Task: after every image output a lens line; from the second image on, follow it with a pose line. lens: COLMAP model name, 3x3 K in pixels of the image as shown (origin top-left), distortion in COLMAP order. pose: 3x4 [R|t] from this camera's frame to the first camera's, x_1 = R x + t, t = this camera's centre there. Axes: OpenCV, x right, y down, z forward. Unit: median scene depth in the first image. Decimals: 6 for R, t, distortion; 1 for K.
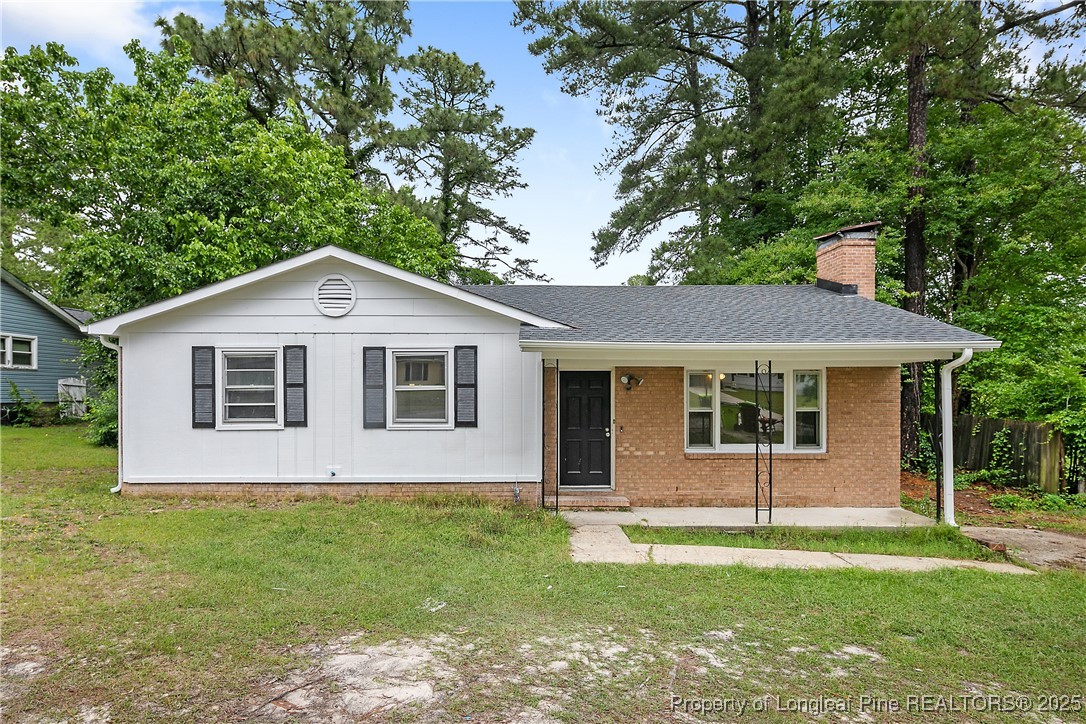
lens RADIAL K [[536.8, 0, 520.4], [0, 536.8, 393.0], [0, 0, 1]] dist [-0.000043, -0.001590]
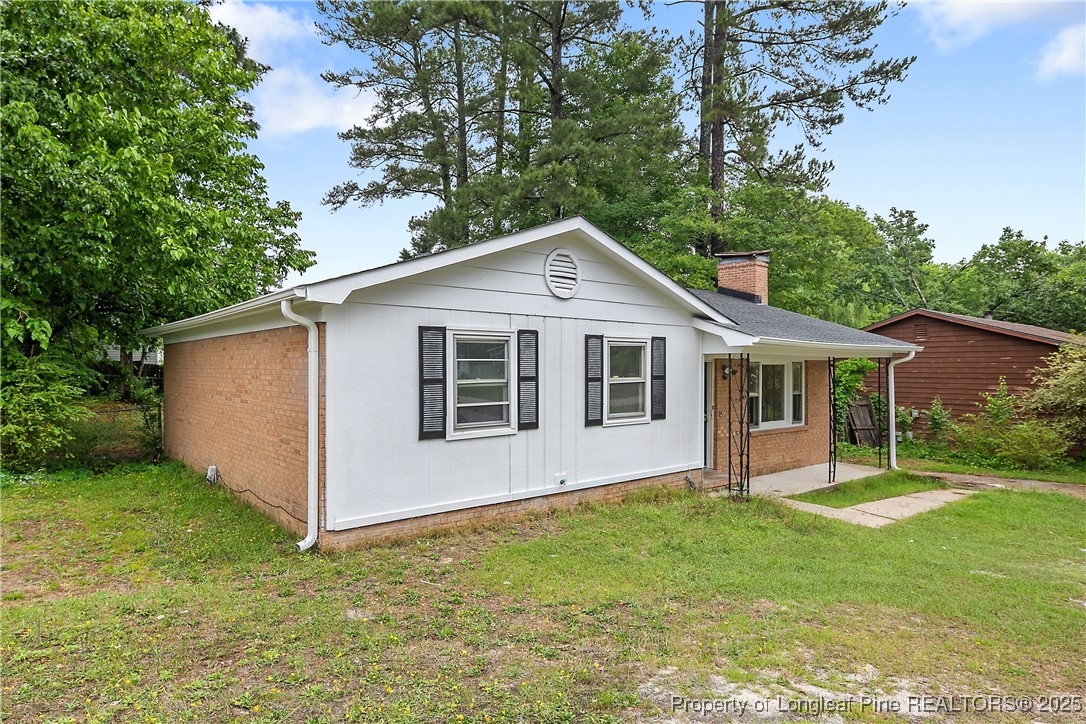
lens RADIAL K [[536.8, 0, 541.5], [0, 536.8, 363.7], [0, 0, 1]] dist [-0.000043, -0.001590]
pose [[0.839102, 0.007818, 0.543918, -0.844244], [-0.001051, 0.999918, -0.012751, -0.026647], [-0.543973, 0.010128, 0.839041, 0.300421]]
